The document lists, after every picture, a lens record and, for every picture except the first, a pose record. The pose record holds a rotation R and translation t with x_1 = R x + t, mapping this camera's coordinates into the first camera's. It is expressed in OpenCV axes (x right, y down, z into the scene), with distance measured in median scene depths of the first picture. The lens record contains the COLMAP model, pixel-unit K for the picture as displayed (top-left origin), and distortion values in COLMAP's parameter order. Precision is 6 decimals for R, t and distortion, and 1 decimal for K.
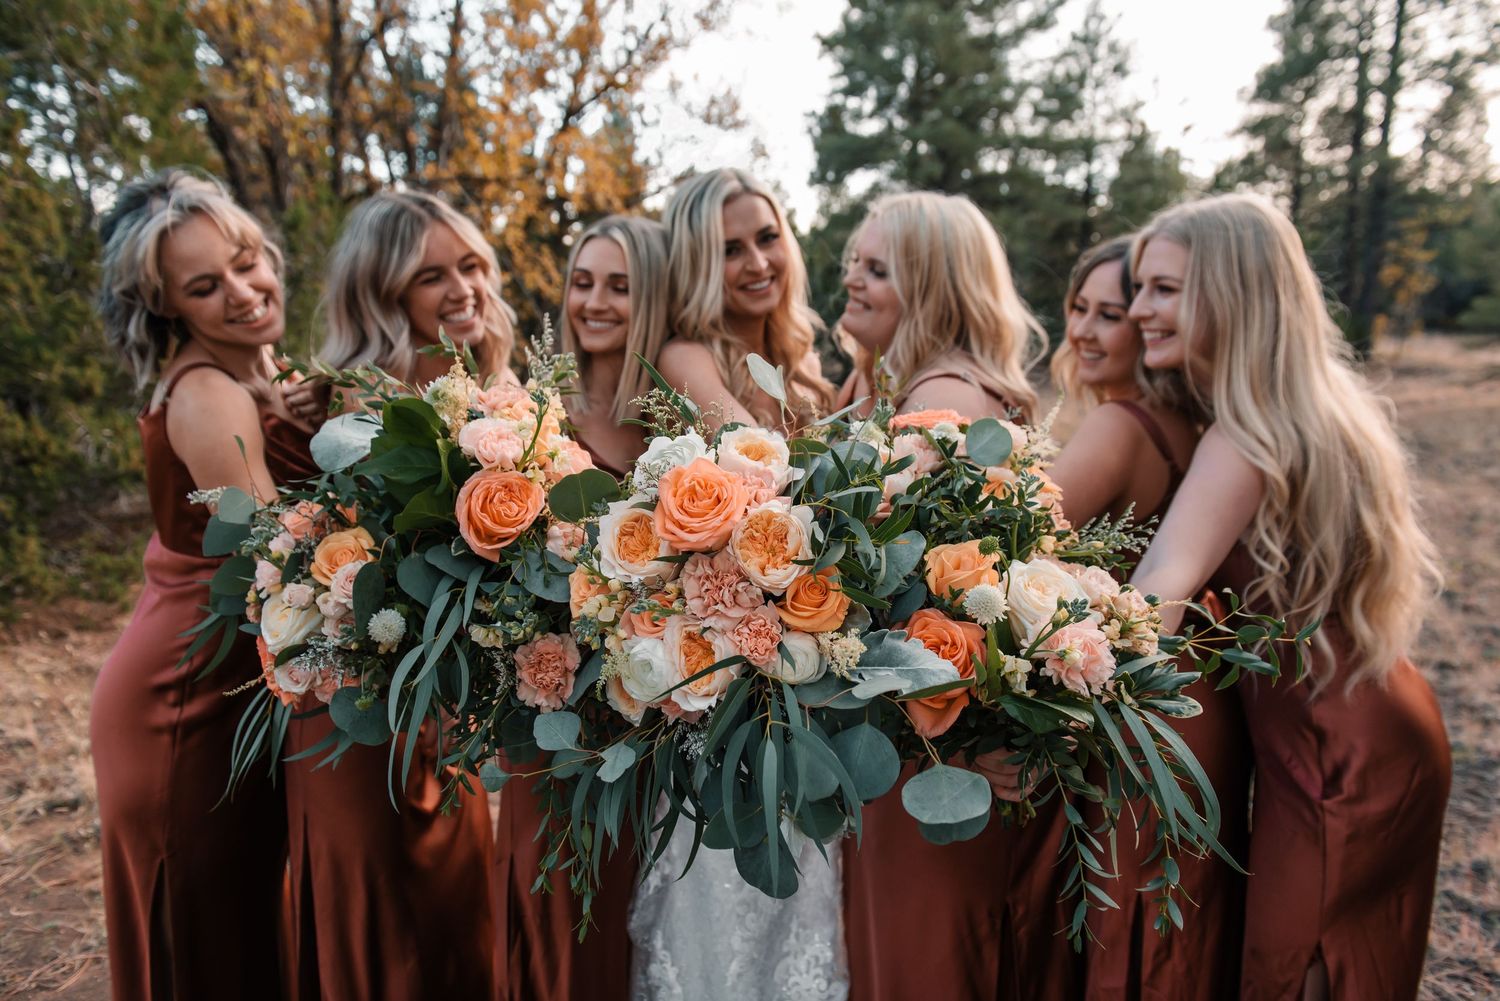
lens RADIAL K [[1014.0, 0, 758.7], [0, 1014.0, 482.4], [0, 0, 1]] dist [0.018123, -0.006113]
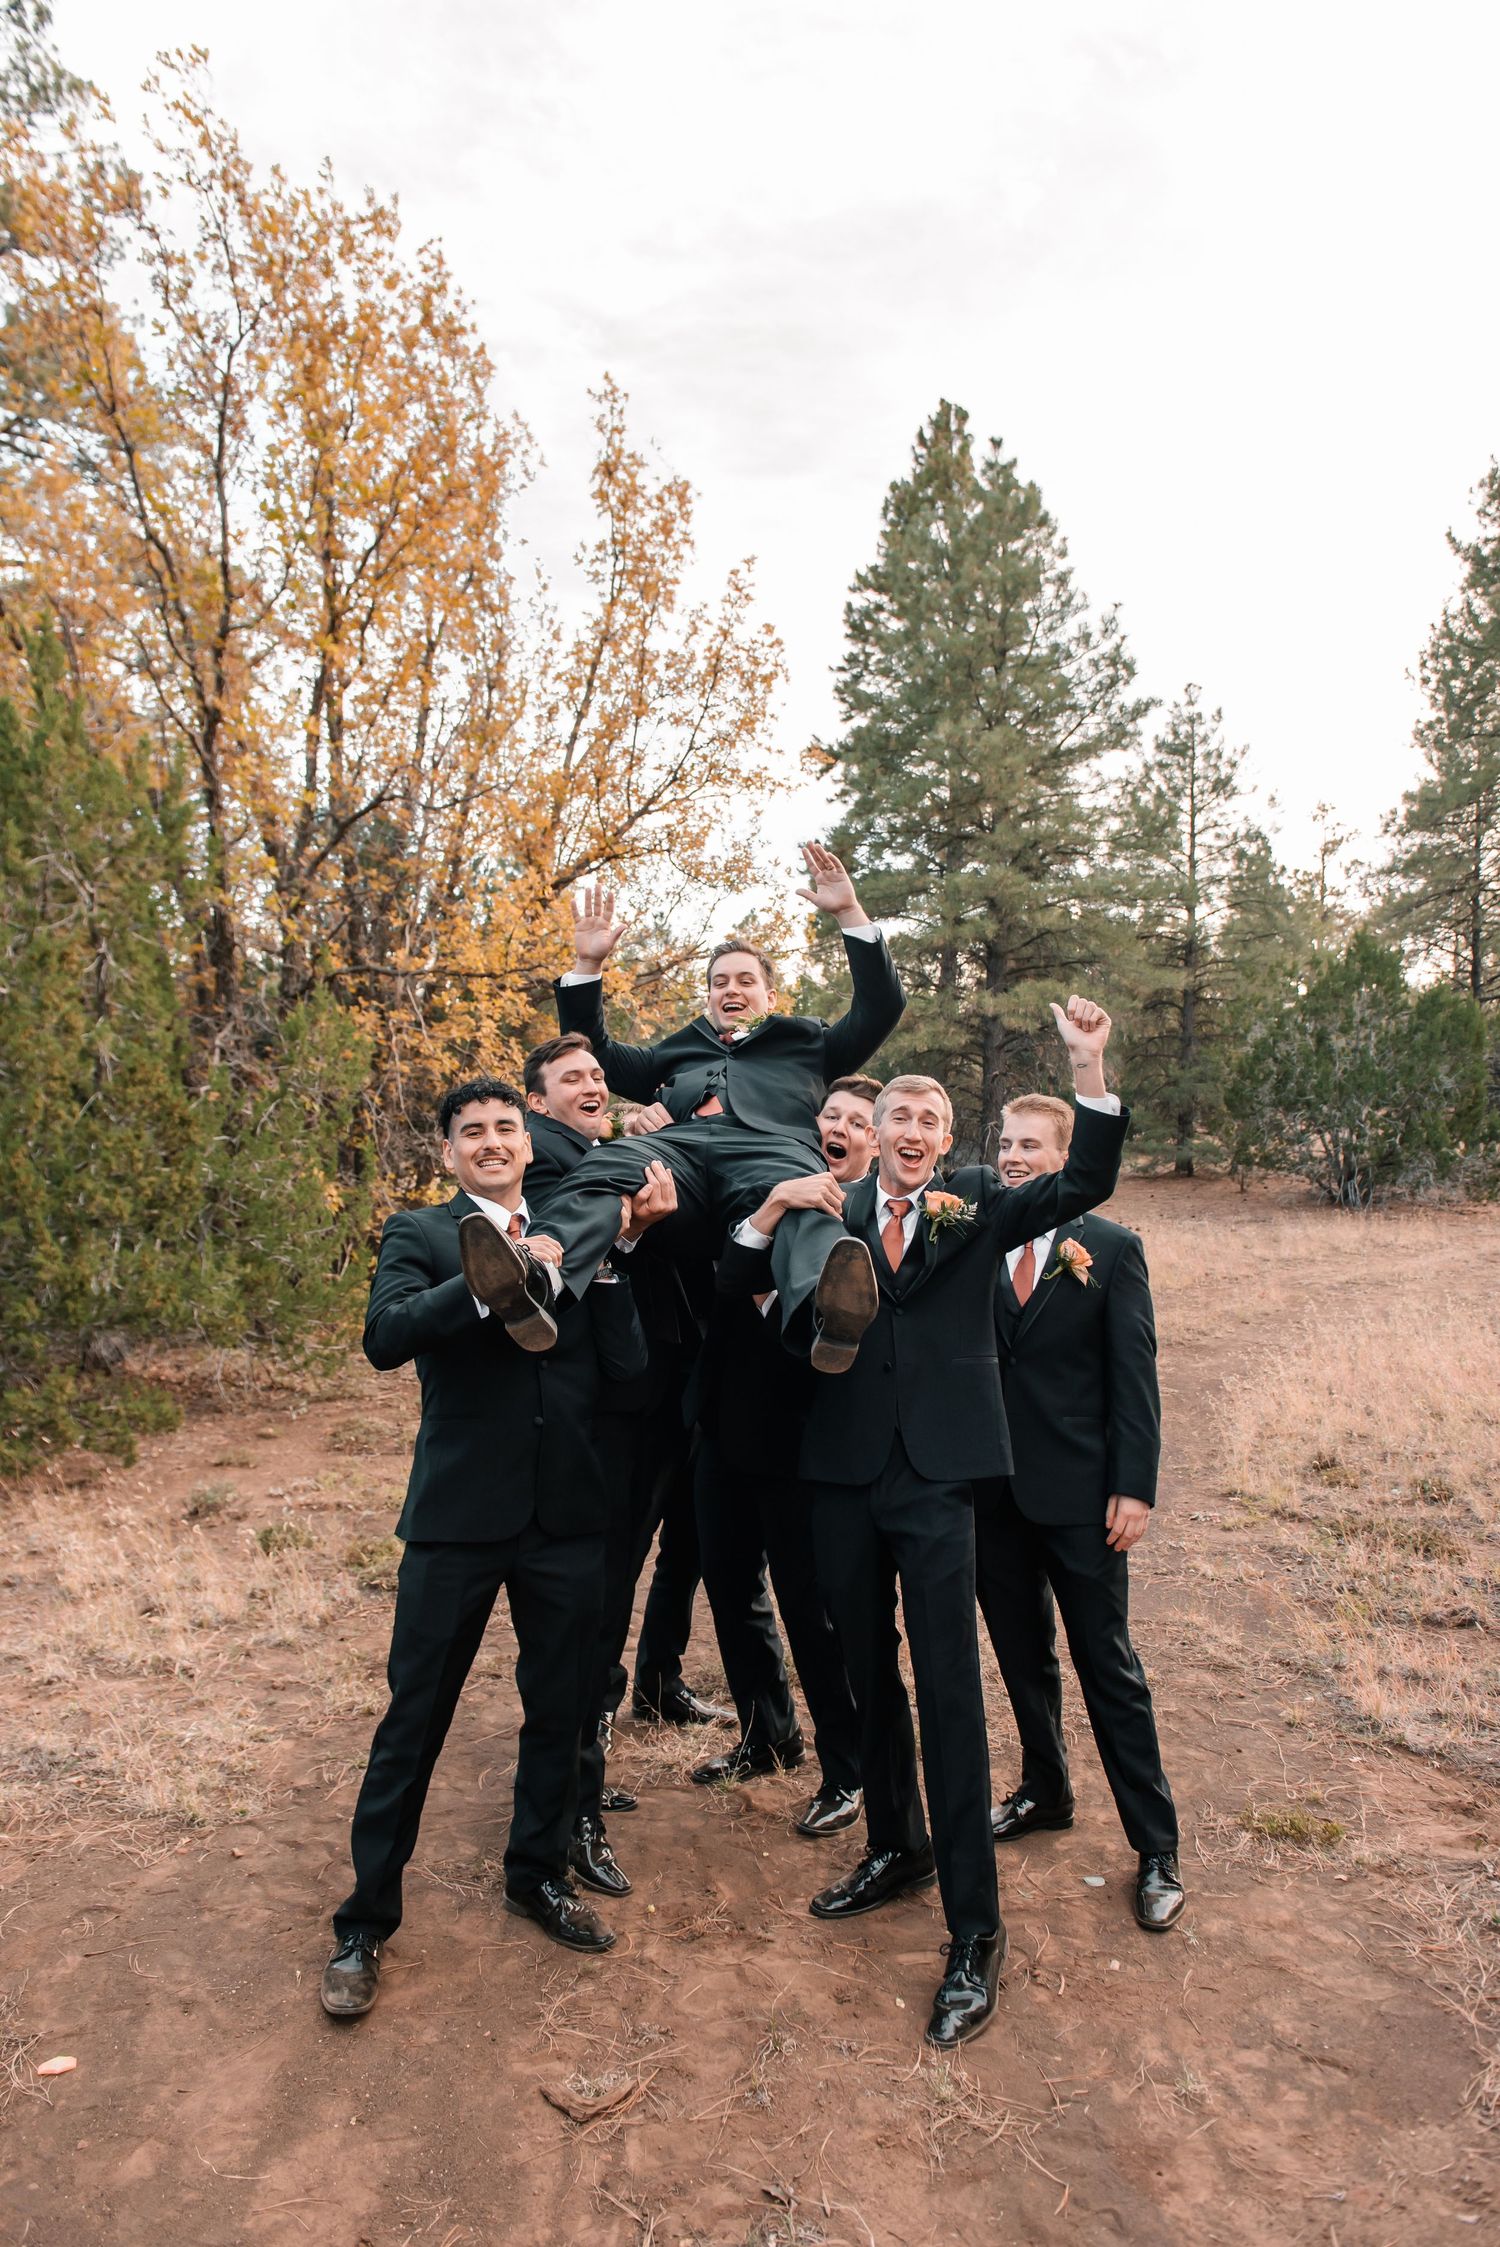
lens RADIAL K [[1519.0, 0, 737.8], [0, 1519.0, 1110.2], [0, 0, 1]] dist [0.018123, -0.006113]
pose [[0.999876, 0.008698, 0.013102, -0.016488], [-0.006572, 0.987991, -0.154373, 0.002961], [-0.014287, 0.154268, 0.987926, -0.064058]]
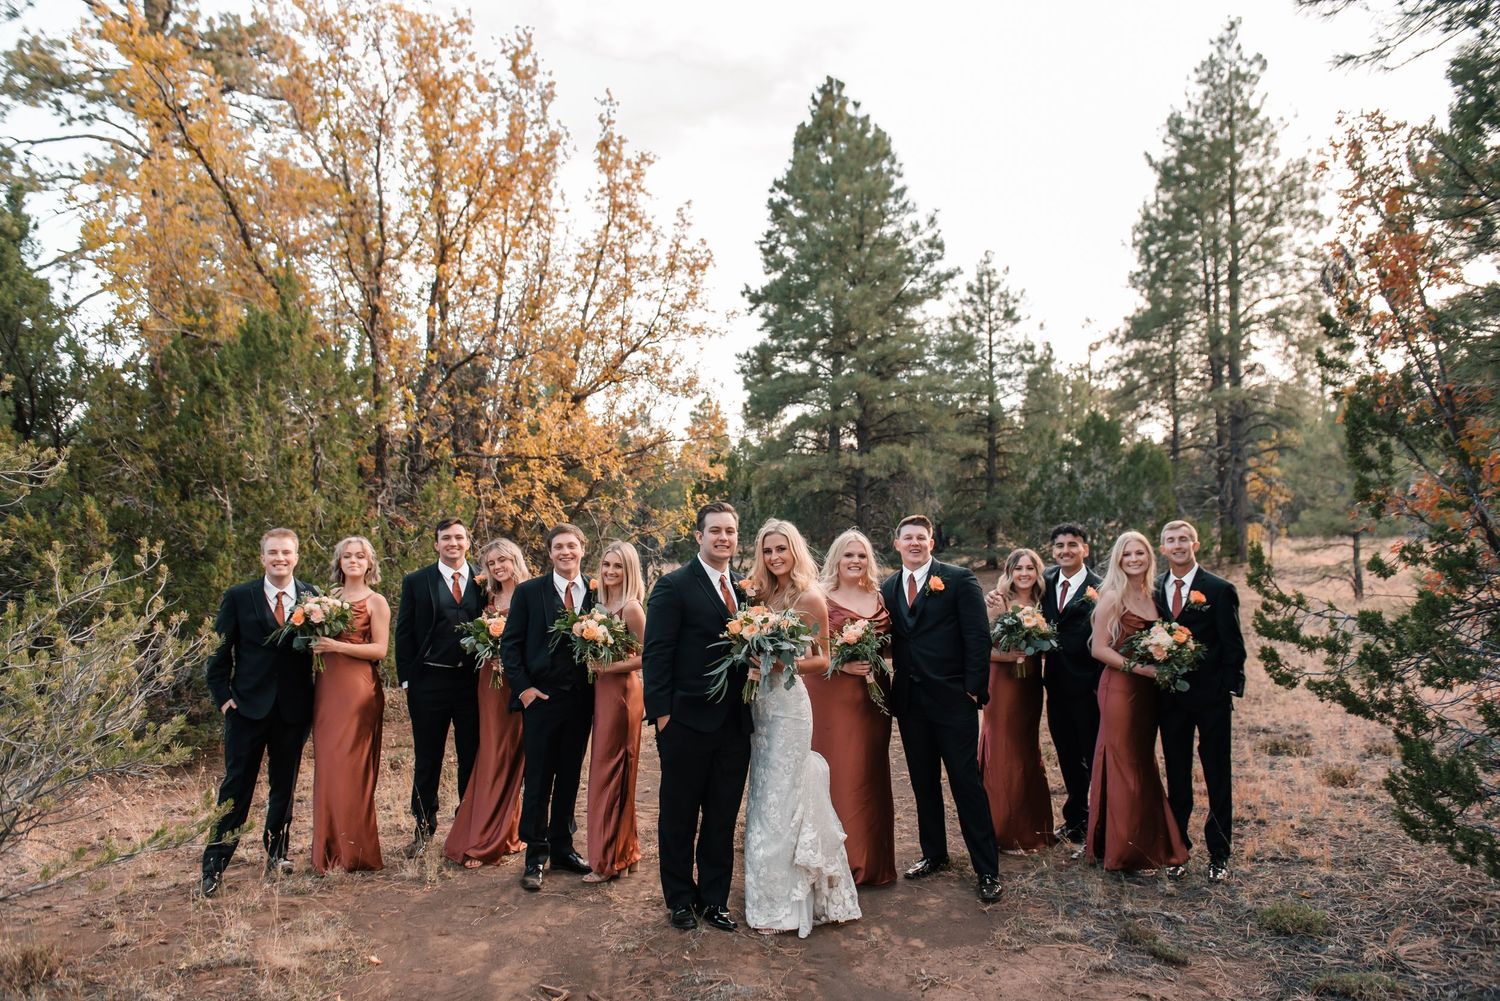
lens RADIAL K [[1068.0, 0, 740.3], [0, 1068.0, 487.9], [0, 0, 1]] dist [-0.002946, 0.001019]
pose [[0.998709, -0.014473, 0.048698, -0.012322], [0.023709, 0.980556, -0.194800, 0.013234], [-0.044932, 0.195703, 0.979633, -0.133742]]
